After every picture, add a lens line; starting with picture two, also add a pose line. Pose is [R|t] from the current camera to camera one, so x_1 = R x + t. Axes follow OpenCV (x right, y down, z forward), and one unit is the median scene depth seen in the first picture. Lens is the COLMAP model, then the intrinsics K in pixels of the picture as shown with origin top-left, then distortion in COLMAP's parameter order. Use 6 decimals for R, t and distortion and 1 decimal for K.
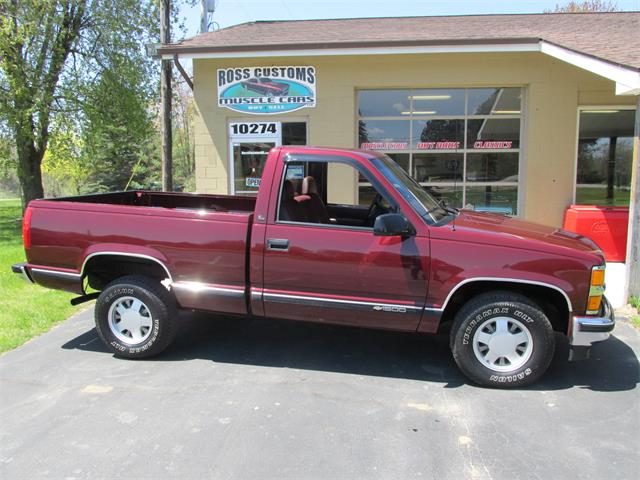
lens RADIAL K [[537.0, 0, 320.4], [0, 537.0, 240.7], [0, 0, 1]] dist [-0.033372, 0.009025]
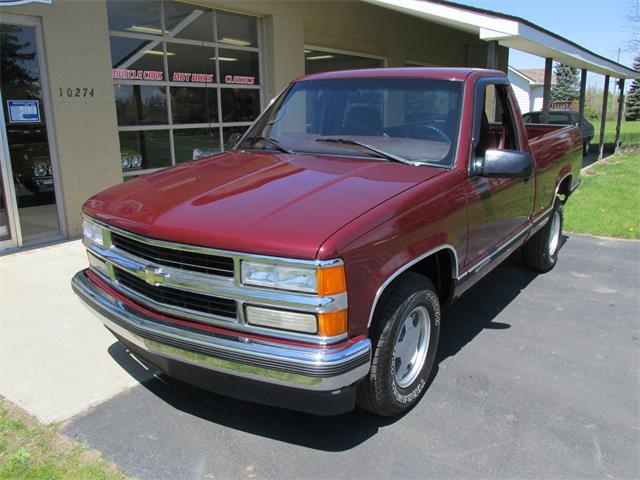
lens RADIAL K [[537.0, 0, 323.5], [0, 537.0, 241.5], [0, 0, 1]] dist [-0.033372, 0.009025]
pose [[0.503885, -0.202901, 0.839602, -0.417831], [0.122384, 0.978984, 0.163135, -0.041898], [-0.855057, 0.020553, 0.518127, 0.415931]]
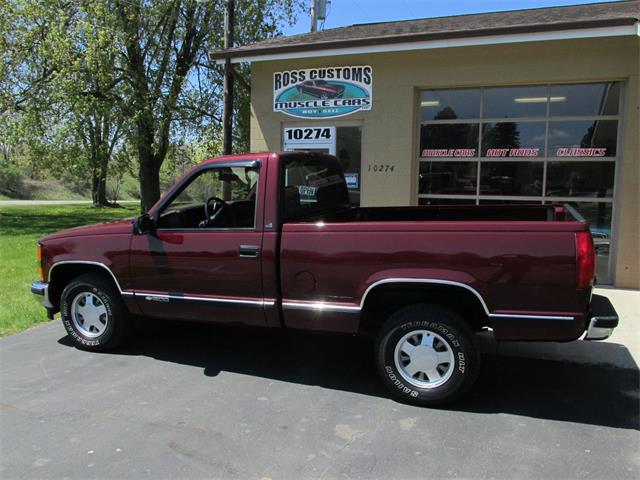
lens RADIAL K [[537.0, 0, 319.8], [0, 537.0, 237.9], [0, 0, 1]] dist [-0.033372, 0.009025]
pose [[0.960039, 0.048257, -0.275673, 0.167798], [-0.054402, 0.998411, -0.014681, -0.013219], [0.274527, 0.029092, 0.961139, 0.103114]]
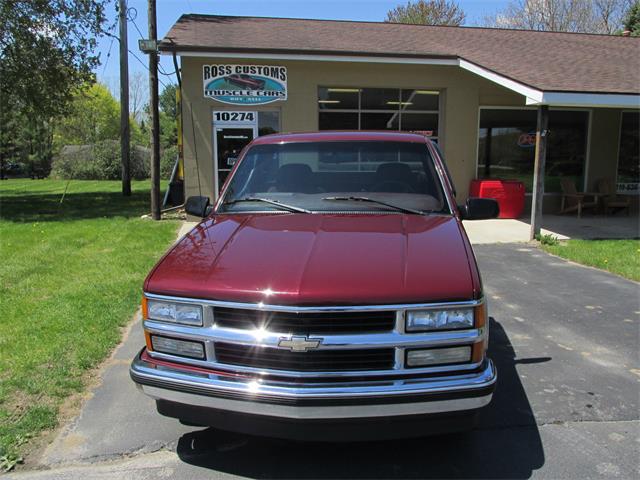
lens RADIAL K [[537.0, 0, 322.1], [0, 537.0, 241.8], [0, 0, 1]] dist [-0.033372, 0.009025]
pose [[0.962759, -0.038757, 0.267569, -0.270458], [0.029193, 0.998788, 0.039631, 0.028522], [-0.268781, -0.030344, 0.962723, -0.212848]]
